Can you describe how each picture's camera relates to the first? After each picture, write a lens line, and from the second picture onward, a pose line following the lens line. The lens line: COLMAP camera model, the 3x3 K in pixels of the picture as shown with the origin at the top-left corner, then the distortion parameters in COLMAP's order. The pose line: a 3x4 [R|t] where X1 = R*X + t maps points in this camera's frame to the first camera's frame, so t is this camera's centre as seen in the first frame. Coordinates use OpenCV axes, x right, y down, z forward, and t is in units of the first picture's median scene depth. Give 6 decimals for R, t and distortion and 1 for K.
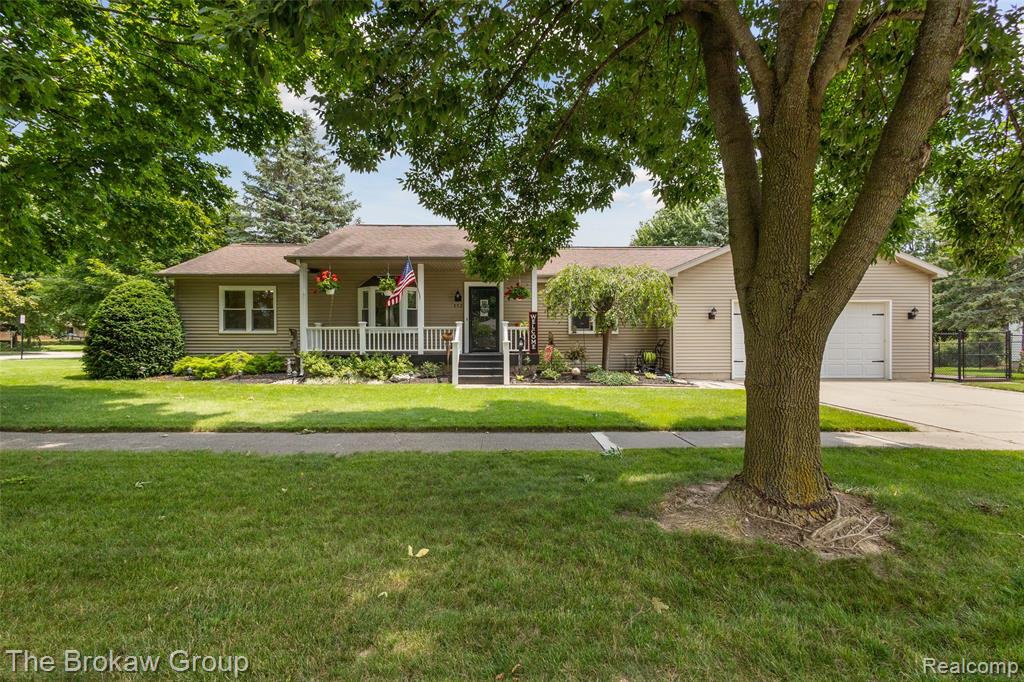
lens RADIAL K [[470.9, 0, 514.4], [0, 470.9, 341.6], [0, 0, 1]] dist [-0.005739, -0.000520]
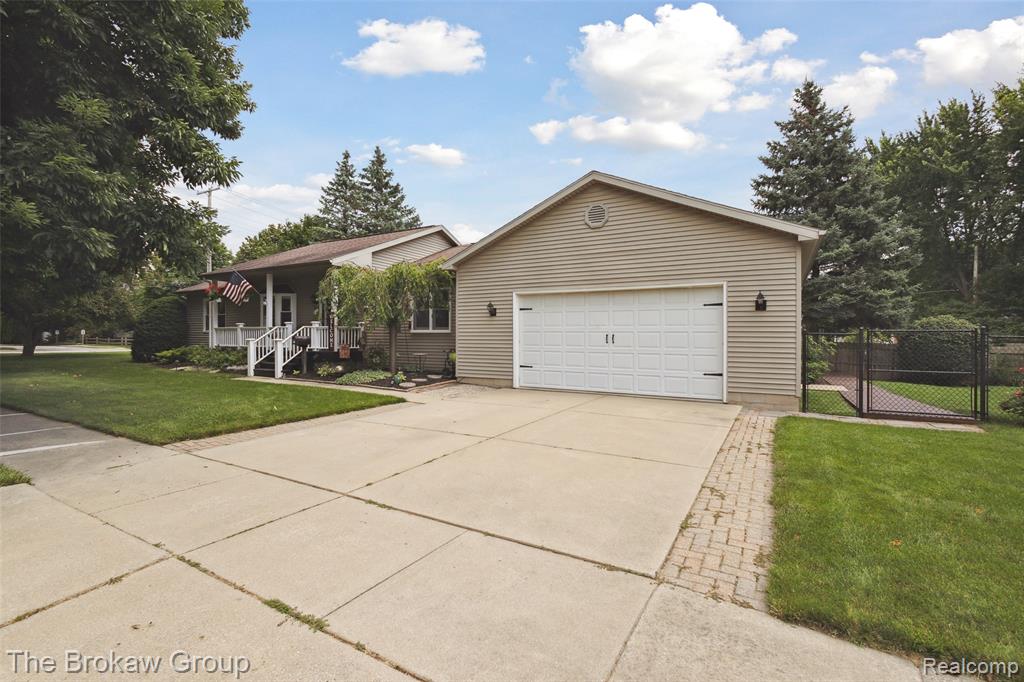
lens RADIAL K [[470.9, 0, 509.7], [0, 470.9, 336.1], [0, 0, 1]] dist [-0.005739, -0.000520]
pose [[0.858381, 0.005121, -0.512987, 0.898502], [-0.009307, 0.999941, -0.005591, -0.006304], [0.512928, 0.009574, 0.858378, 0.285232]]
